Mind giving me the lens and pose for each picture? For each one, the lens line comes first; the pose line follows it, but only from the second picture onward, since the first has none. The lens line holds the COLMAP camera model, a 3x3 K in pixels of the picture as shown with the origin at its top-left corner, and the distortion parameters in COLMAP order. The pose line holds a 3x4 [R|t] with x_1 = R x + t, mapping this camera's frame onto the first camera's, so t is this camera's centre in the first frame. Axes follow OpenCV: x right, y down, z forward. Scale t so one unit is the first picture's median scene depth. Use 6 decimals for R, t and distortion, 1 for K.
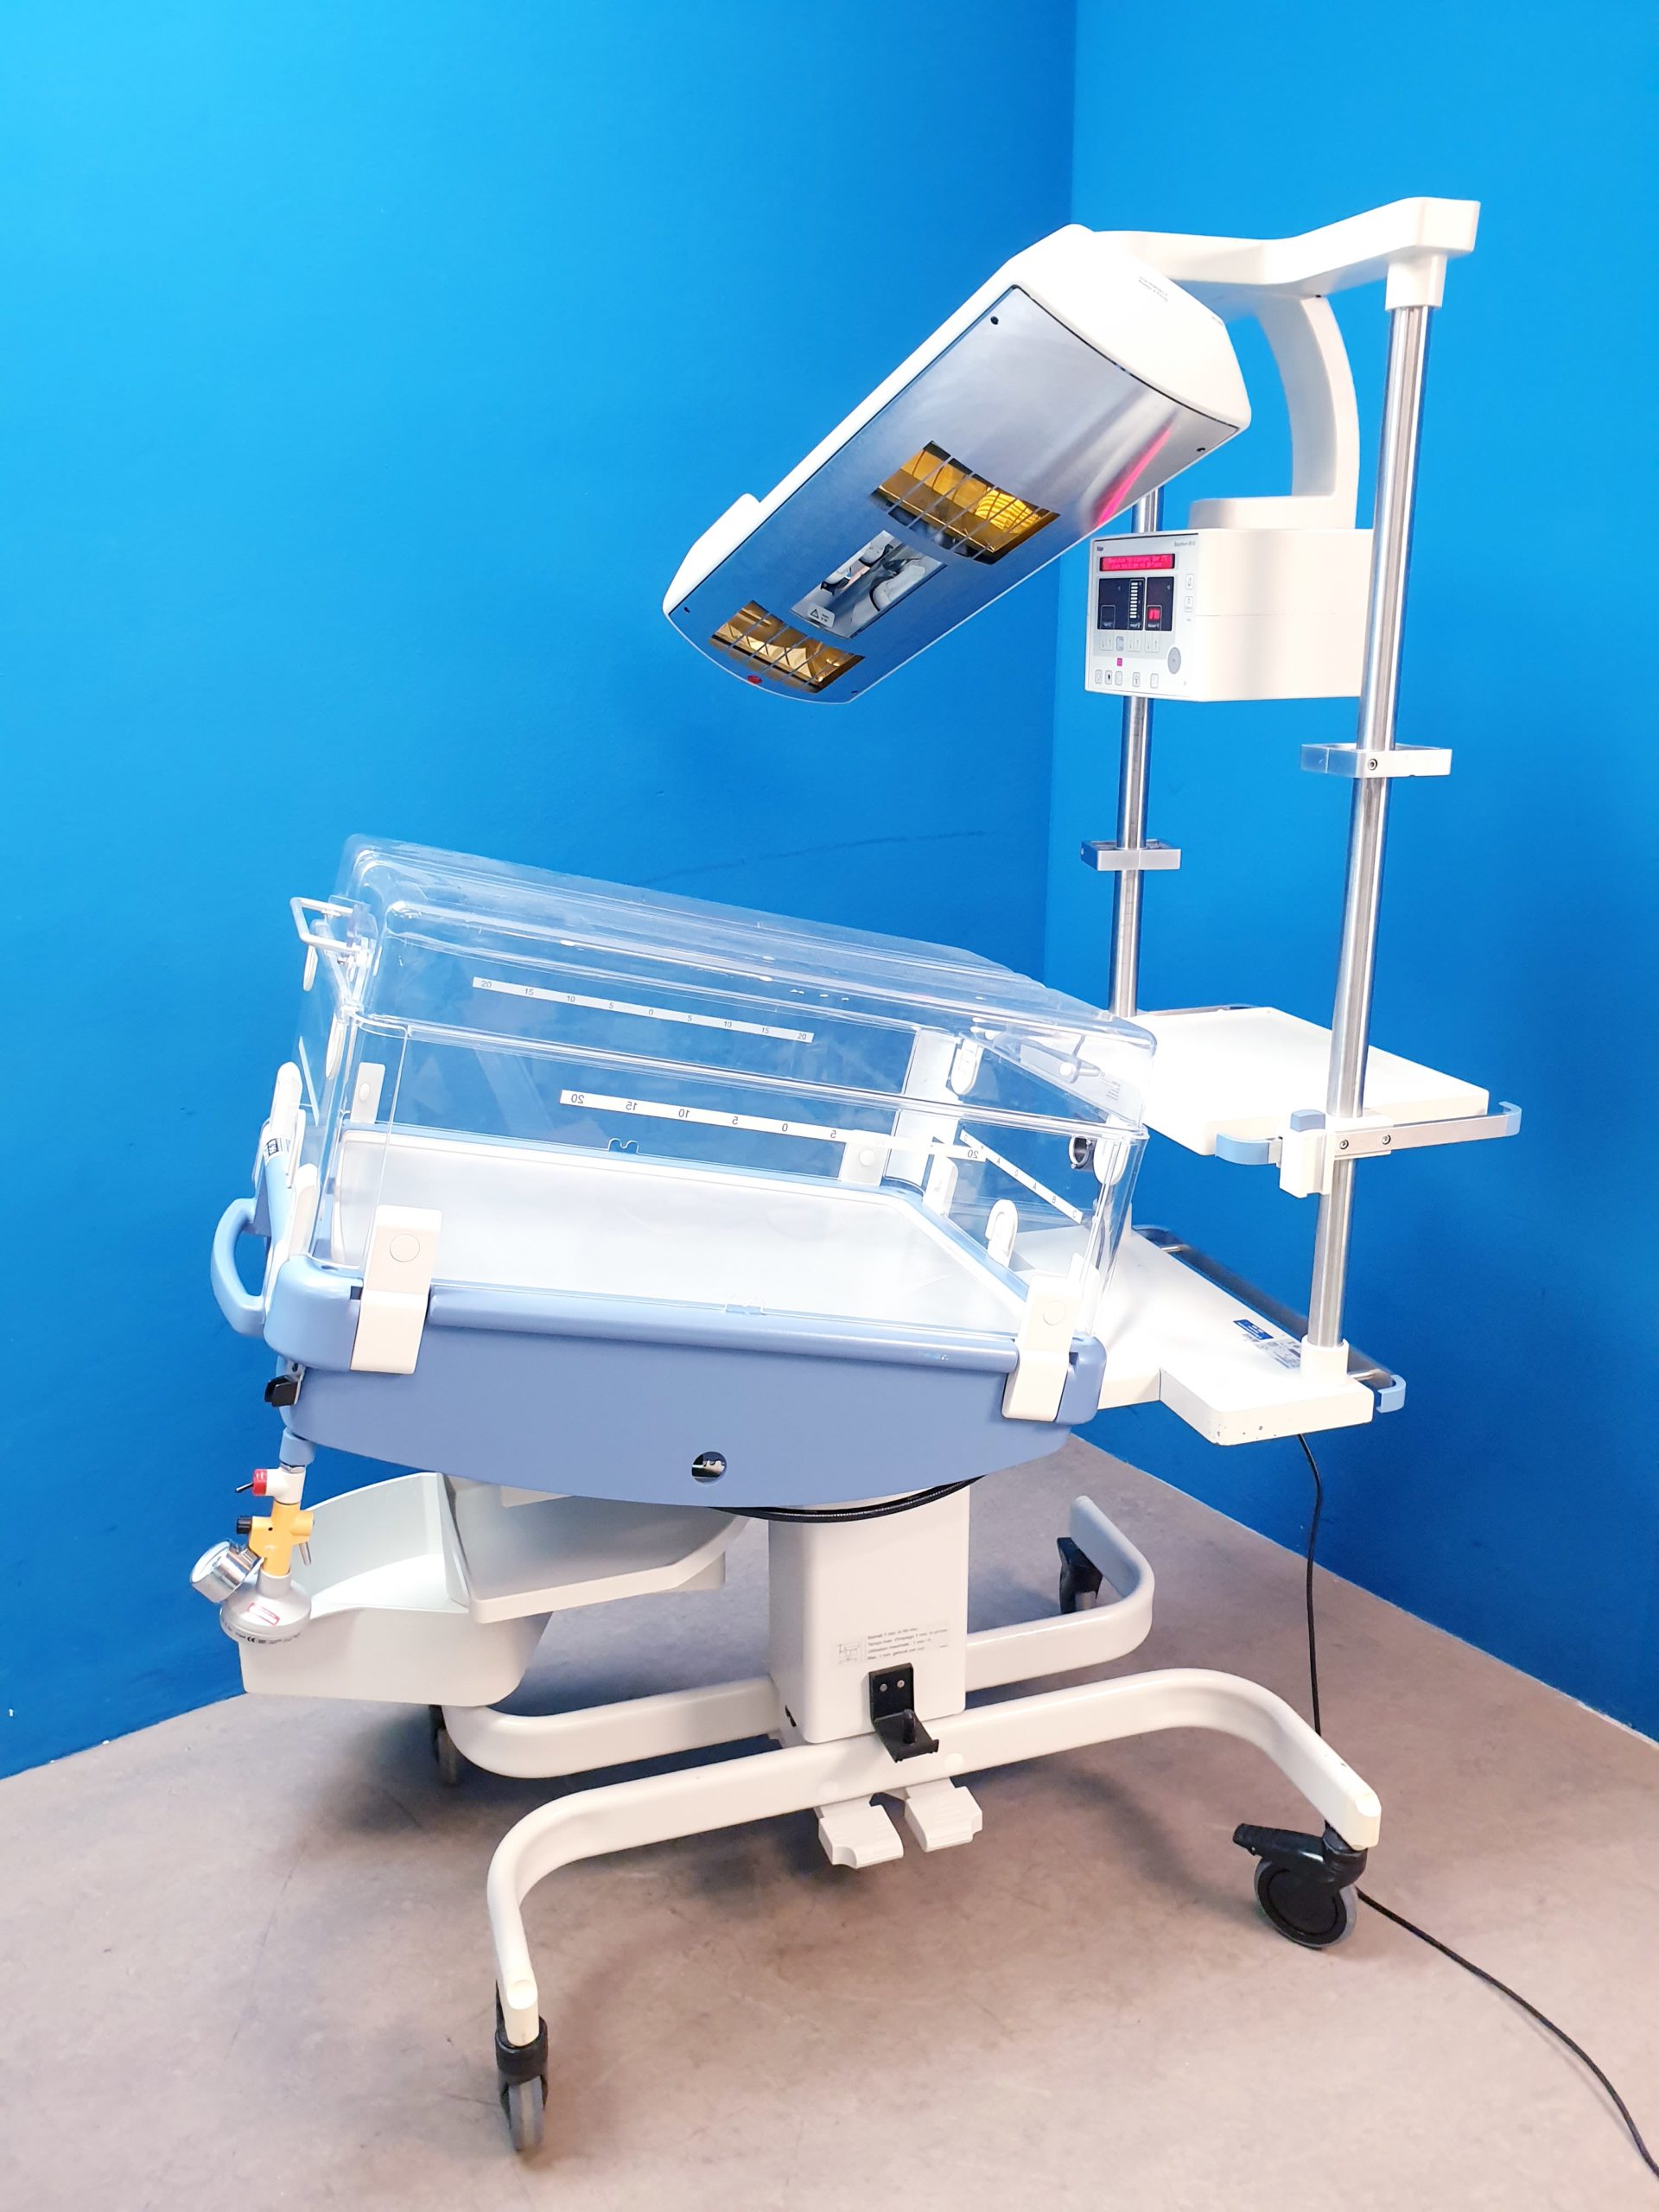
lens RADIAL K [[1728.0, 0, 829.5], [0, 1728.0, 1106.0], [0, 0, 1]] dist [0.012407, 0.010435]
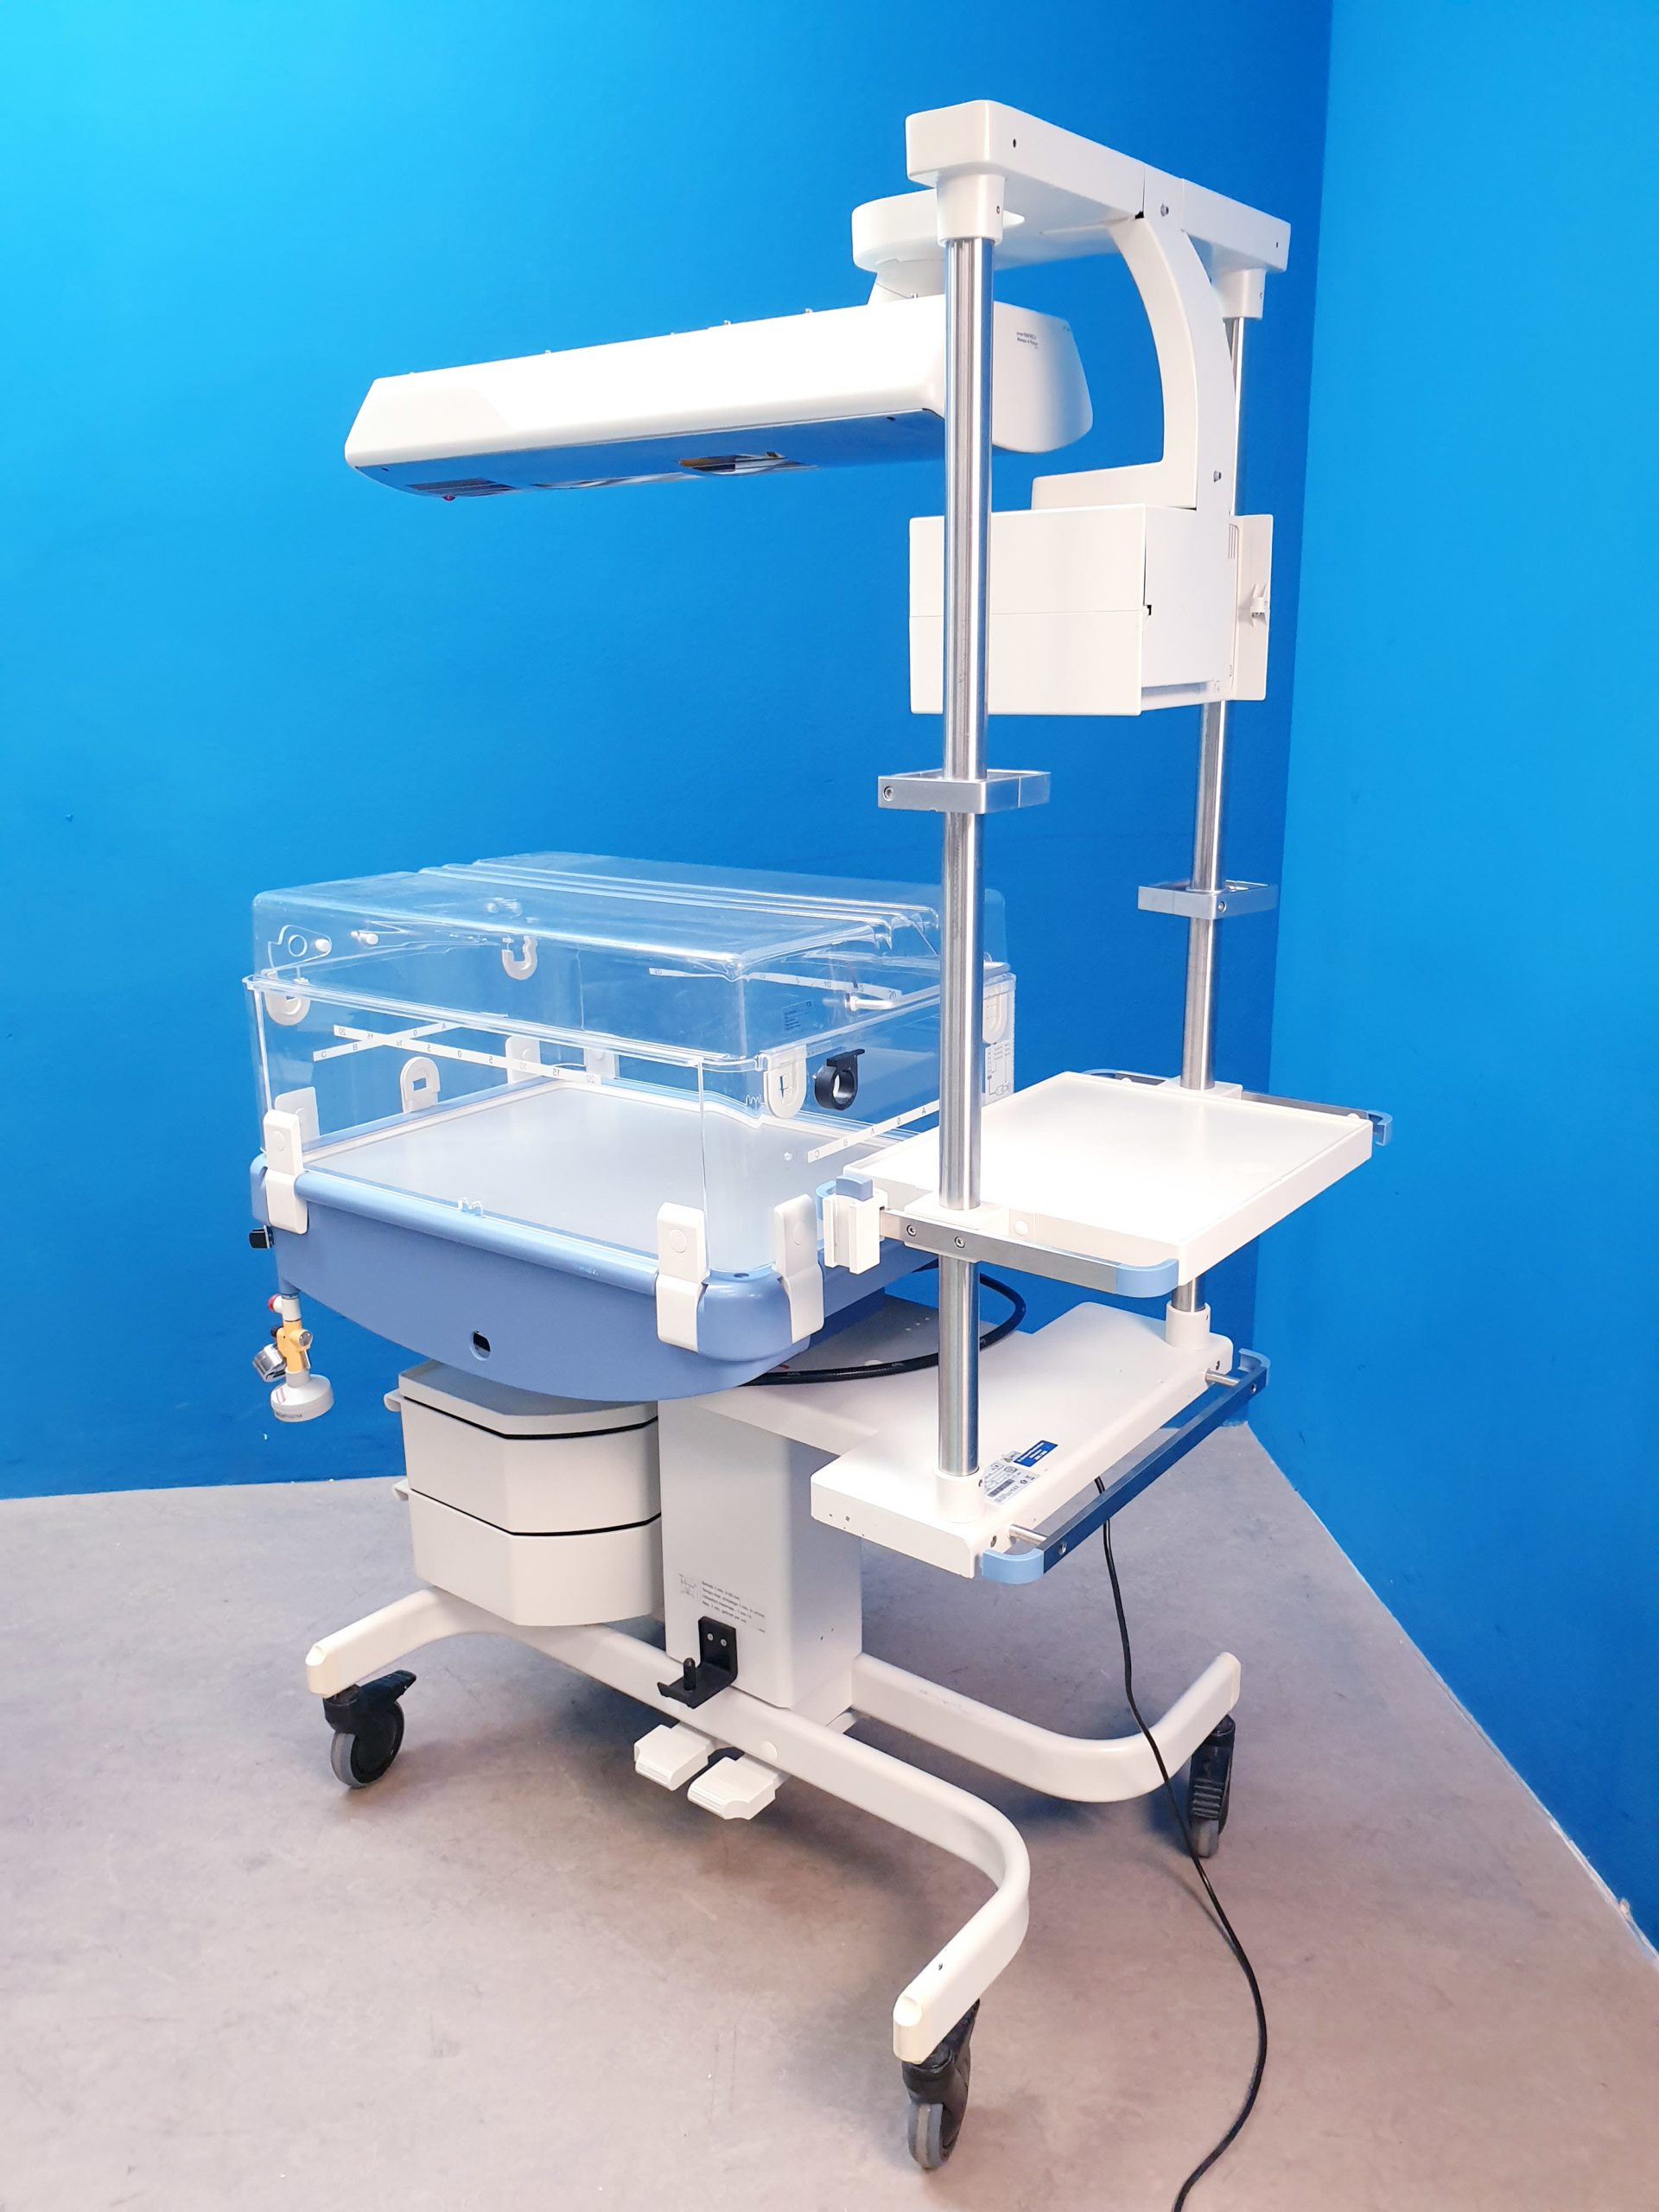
lens RADIAL K [[1707.1, 0, 829.5], [0, 1707.1, 1106.0], [0, 0, 1]] dist [0.017142, 0.006222]
pose [[0.557511, 0.218681, -0.800850, 0.869557], [-0.215286, 0.969764, 0.114934, -0.117442], [0.801769, 0.108334, 0.587733, 0.428174]]
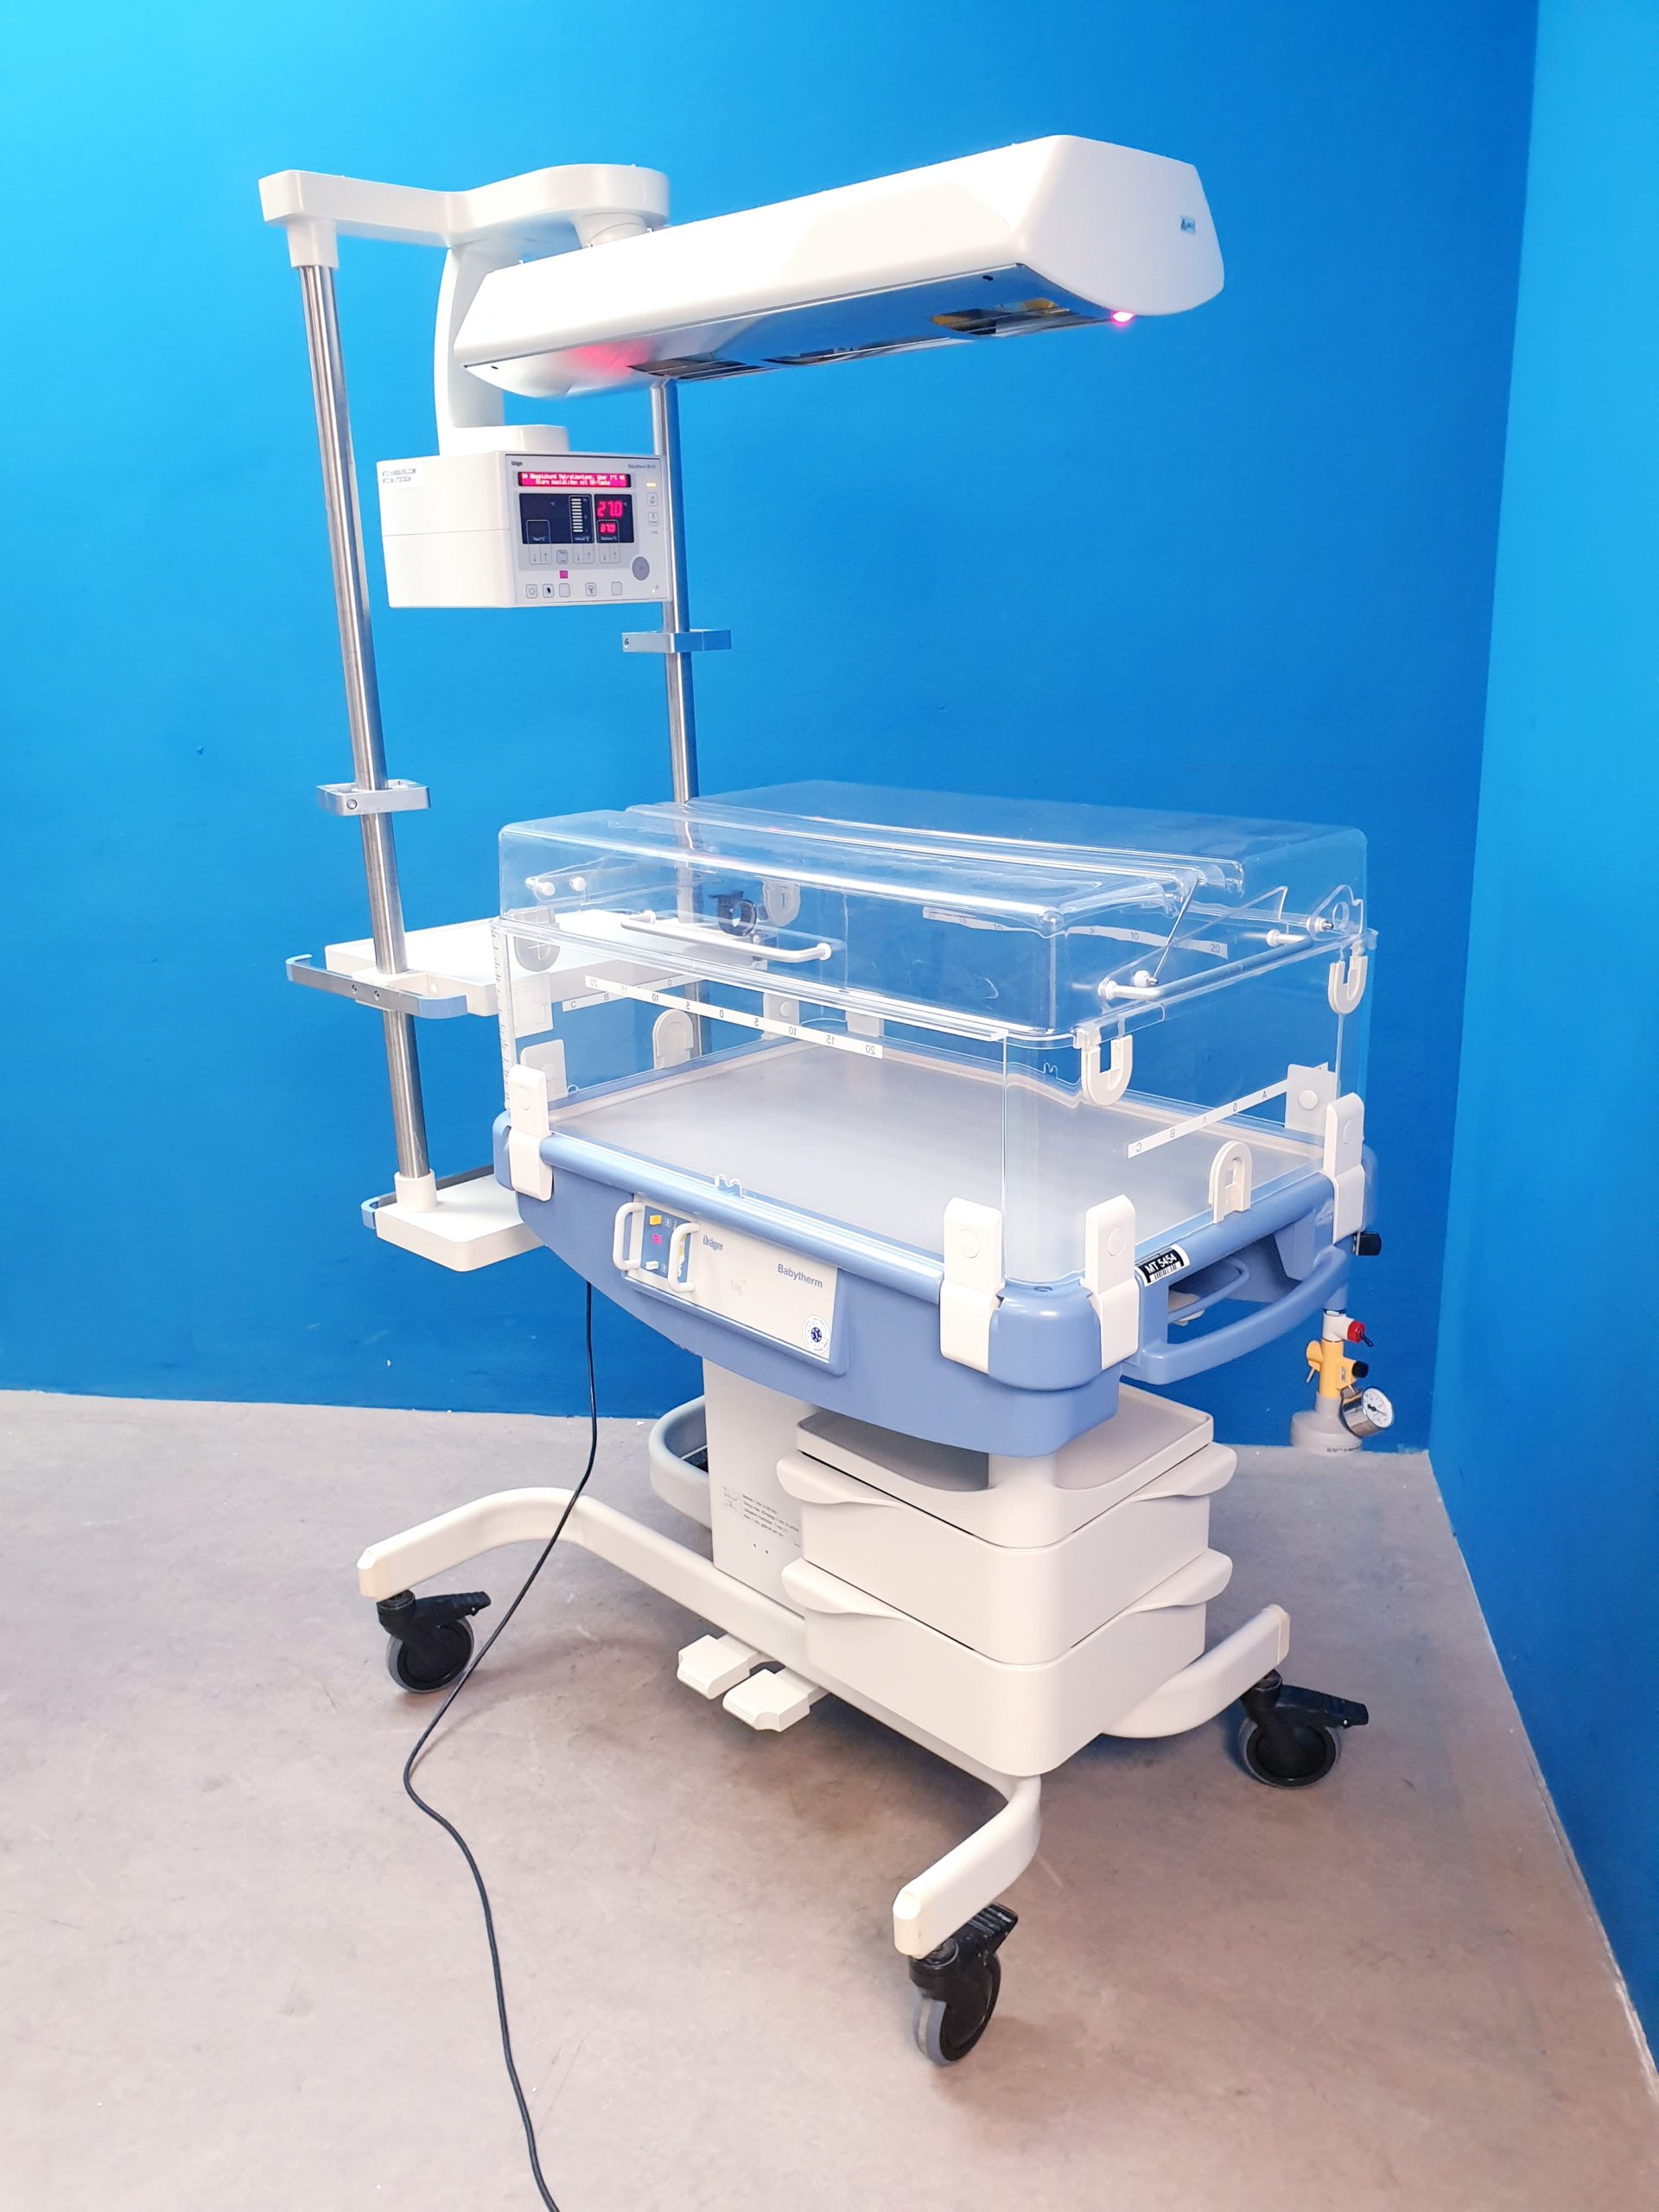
lens RADIAL K [[1728.0, 0, 829.5], [0, 1728.0, 1106.0], [0, 0, 1]] dist [0.012407, 0.010435]
pose [[-0.451711, -0.250076, 0.856399, -0.879060], [0.279827, 0.871760, 0.402158, -0.350626], [-0.847145, 0.421302, -0.323806, 1.330934]]
